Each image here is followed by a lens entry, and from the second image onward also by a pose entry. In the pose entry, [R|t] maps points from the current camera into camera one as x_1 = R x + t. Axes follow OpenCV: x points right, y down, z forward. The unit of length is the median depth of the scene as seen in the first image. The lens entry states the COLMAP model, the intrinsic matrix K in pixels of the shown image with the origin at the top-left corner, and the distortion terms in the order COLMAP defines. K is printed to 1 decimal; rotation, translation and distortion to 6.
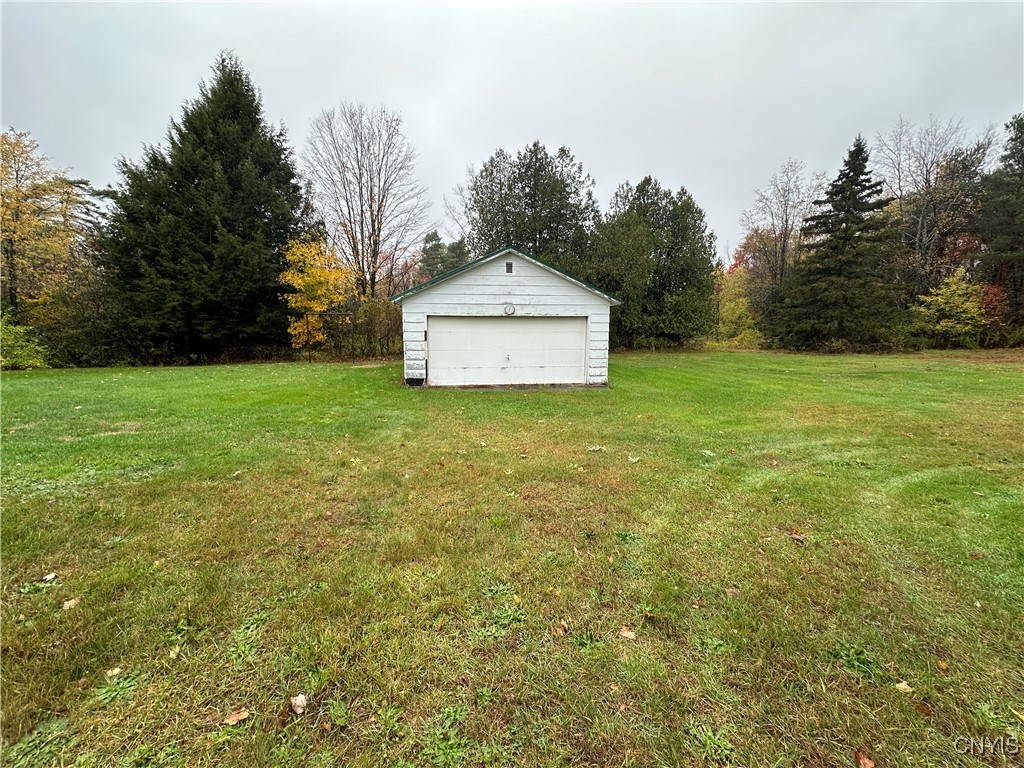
lens RADIAL K [[406.5, 0, 510.9], [0, 406.5, 381.0], [0, 0, 1]] dist [-0.001064, 0.000174]
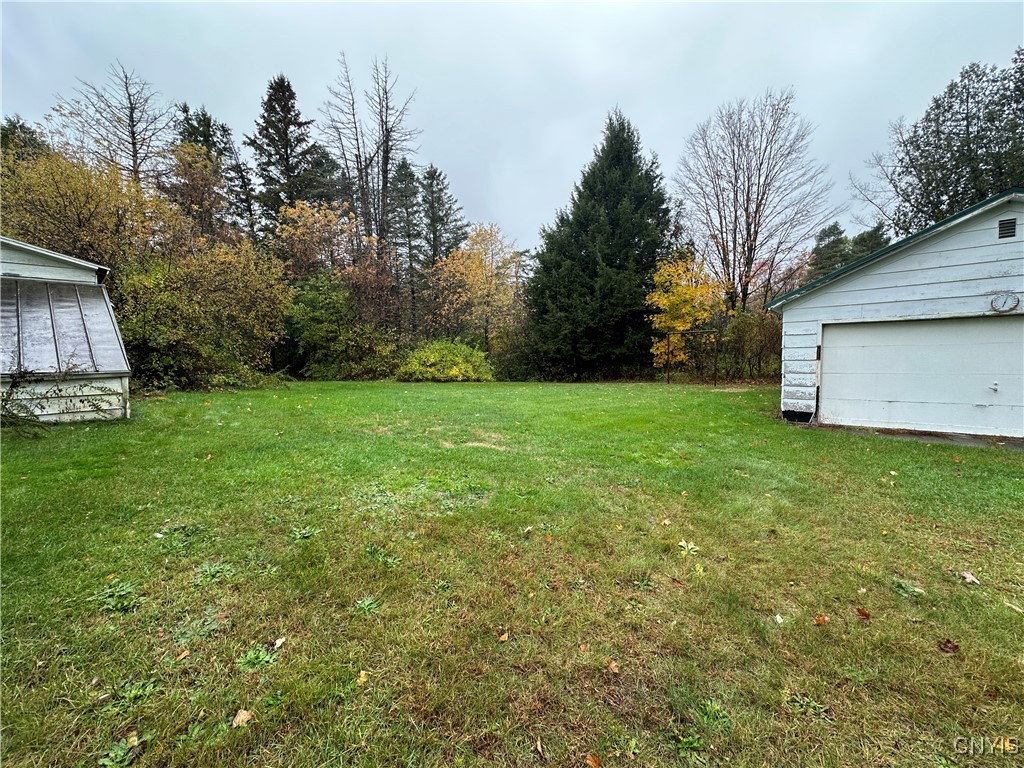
lens RADIAL K [[406.5, 0, 510.9], [0, 406.5, 381.0], [0, 0, 1]] dist [-0.001064, 0.000174]
pose [[0.664642, 0.029977, -0.746560, -0.039452], [-0.066910, 0.997568, -0.019512, -0.013398], [0.744160, 0.062921, 0.665031, 0.142970]]
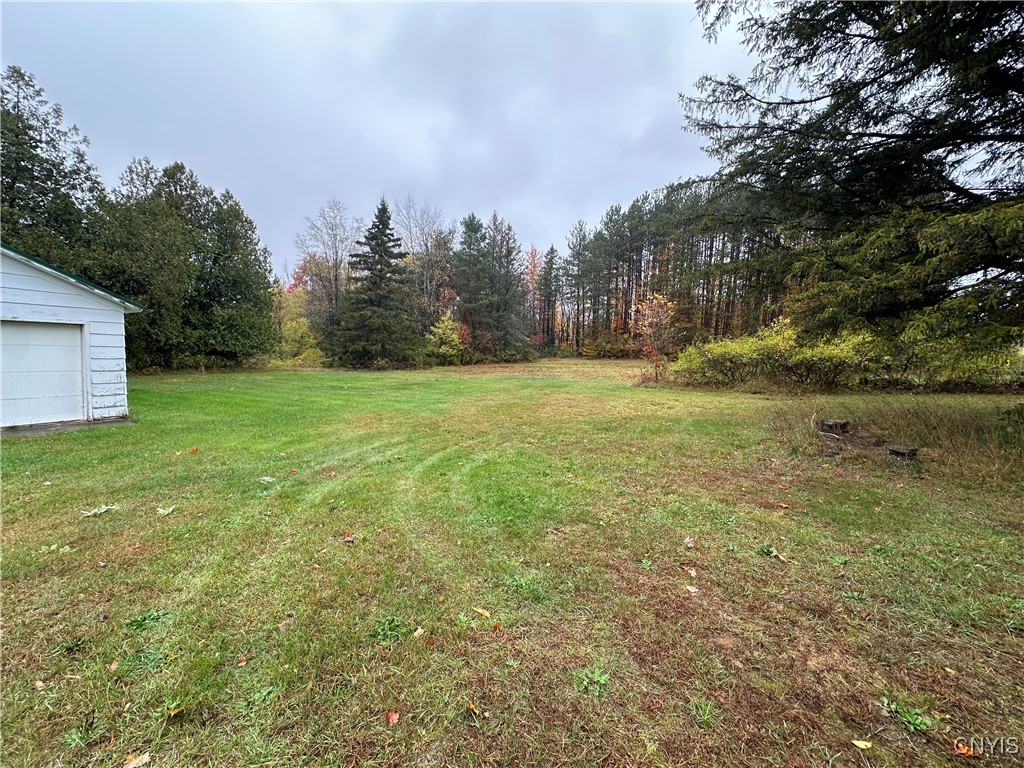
lens RADIAL K [[406.5, 0, 510.9], [0, 406.5, 381.0], [0, 0, 1]] dist [-0.001064, 0.000174]
pose [[0.564994, -0.039947, 0.824128, 0.016658], [0.077711, 0.996964, -0.004951, -0.000006], [-0.821428, 0.066841, 0.566382, -0.001170]]
